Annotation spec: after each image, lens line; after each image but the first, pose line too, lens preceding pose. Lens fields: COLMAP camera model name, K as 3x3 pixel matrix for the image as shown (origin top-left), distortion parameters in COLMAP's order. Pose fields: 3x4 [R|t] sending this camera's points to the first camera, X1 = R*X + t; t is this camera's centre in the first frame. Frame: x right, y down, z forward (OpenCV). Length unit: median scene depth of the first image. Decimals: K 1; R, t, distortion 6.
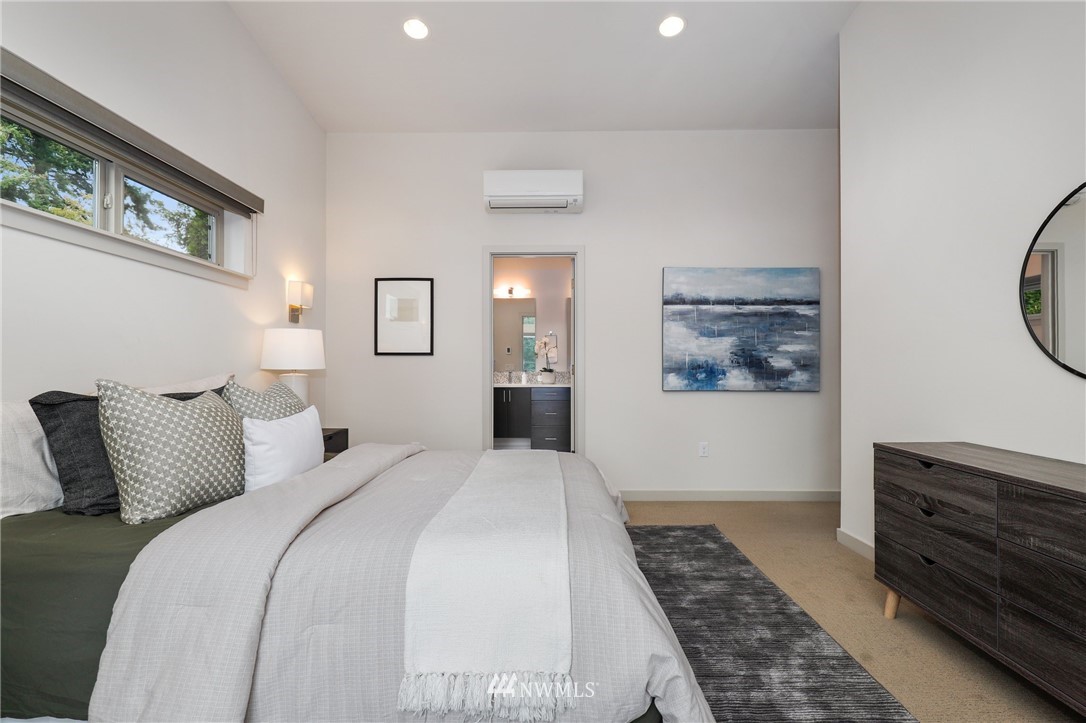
lens RADIAL K [[494.1, 0, 540.3], [0, 494.1, 364.8], [0, 0, 1]] dist [-0.003012, 0.001815]
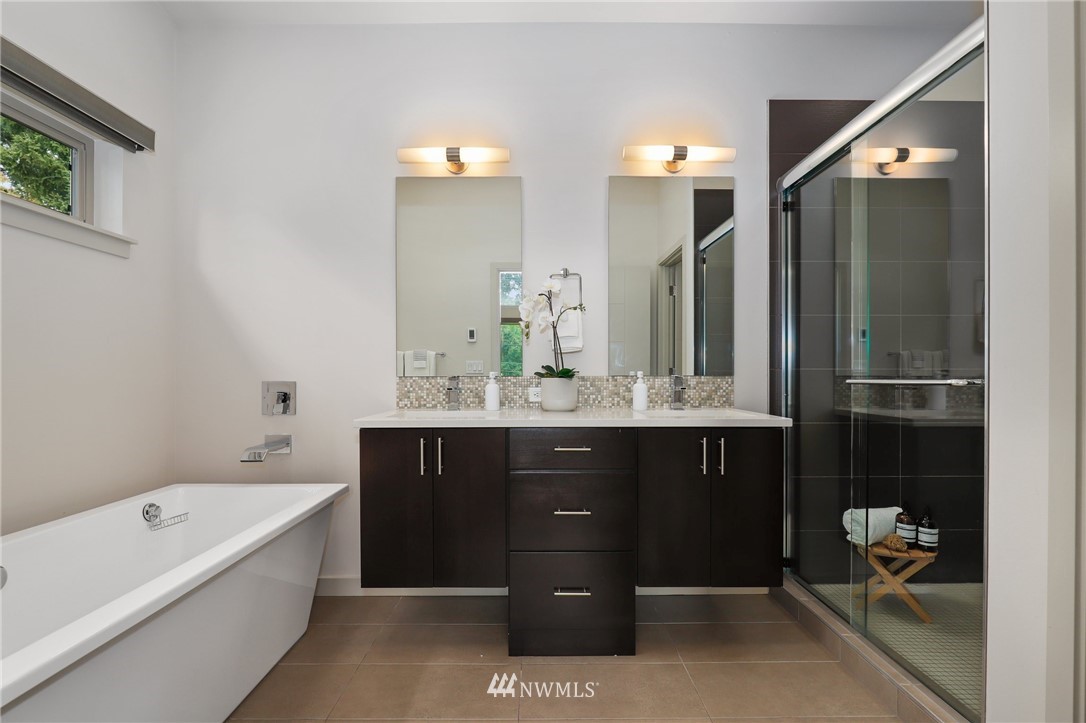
lens RADIAL K [[494.1, 0, 545.0], [0, 494.1, 362.6], [0, 0, 1]] dist [-0.003012, 0.001815]
pose [[0.999881, -0.010508, -0.011259, 0.009795], [0.010573, 0.999928, 0.005722, 0.001636], [0.011198, -0.005840, 0.999920, 0.640118]]
